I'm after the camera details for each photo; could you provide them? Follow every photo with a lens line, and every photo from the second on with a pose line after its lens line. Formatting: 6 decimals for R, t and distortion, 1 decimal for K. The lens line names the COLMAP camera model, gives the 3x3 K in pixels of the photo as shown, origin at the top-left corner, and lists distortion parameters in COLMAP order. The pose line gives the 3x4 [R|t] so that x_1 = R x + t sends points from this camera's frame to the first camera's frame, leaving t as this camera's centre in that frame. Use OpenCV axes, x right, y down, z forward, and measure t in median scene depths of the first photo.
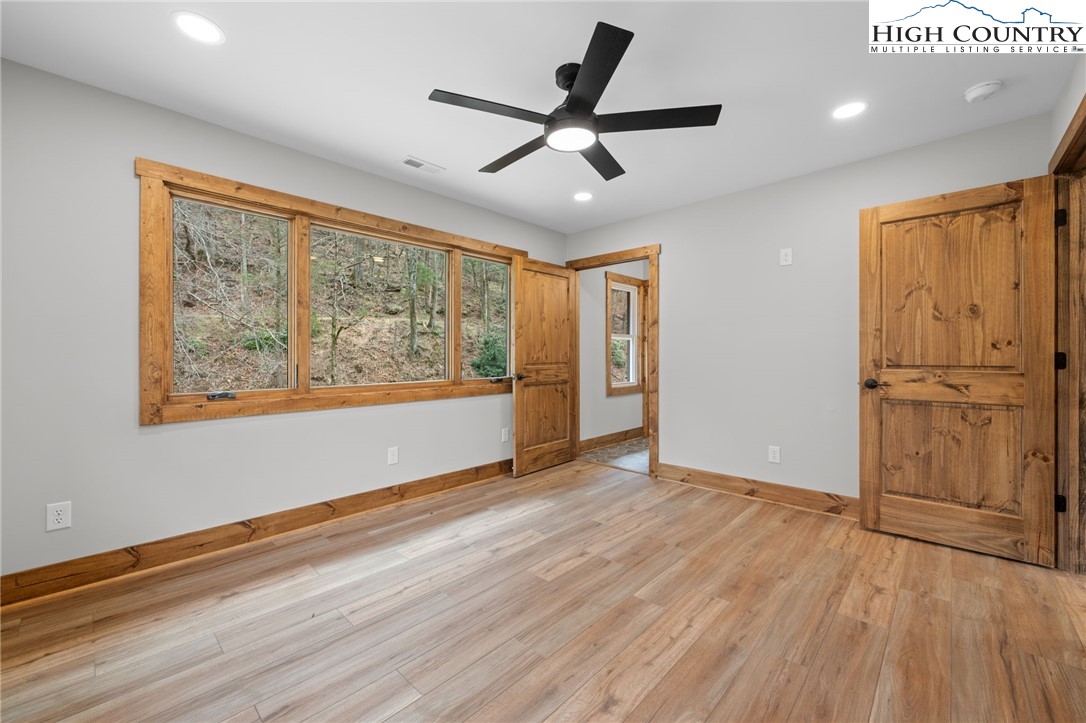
lens RADIAL K [[435.7, 0, 536.8], [0, 435.7, 350.6], [0, 0, 1]] dist [-0.000374, -0.000220]
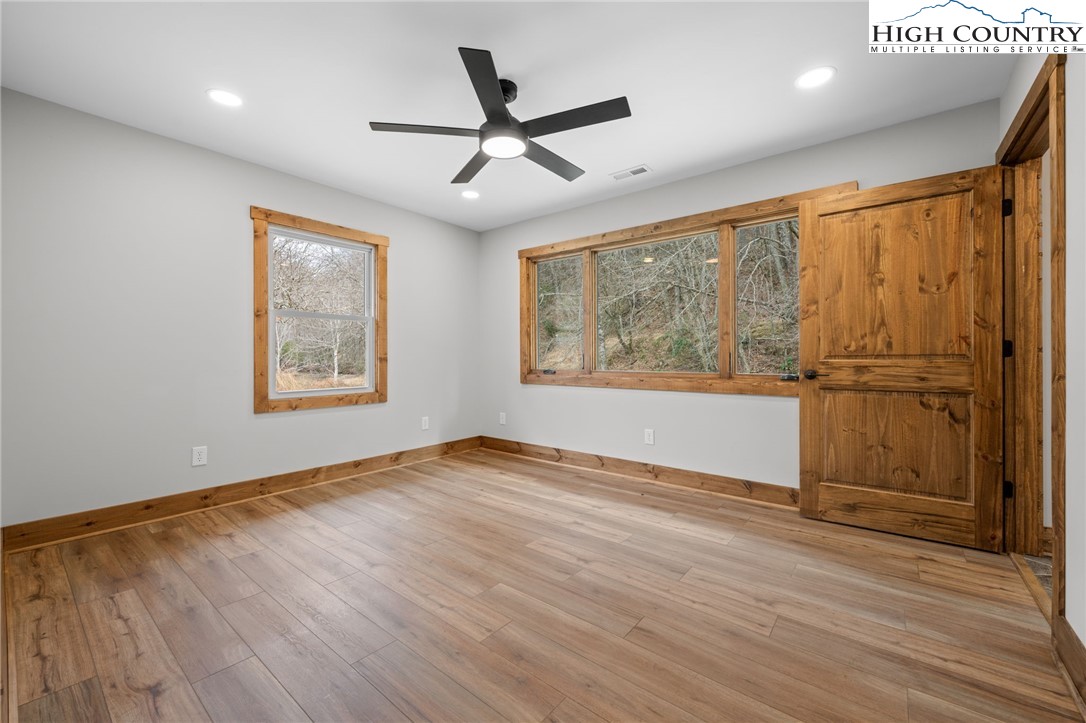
lens RADIAL K [[435.7, 0, 536.8], [0, 435.7, 350.6], [0, 0, 1]] dist [-0.000374, -0.000220]
pose [[0.078955, -0.010201, -0.996826, 0.779976], [0.011990, 0.999885, -0.009282, 0.029570], [0.996806, -0.011220, 0.079068, 0.648133]]
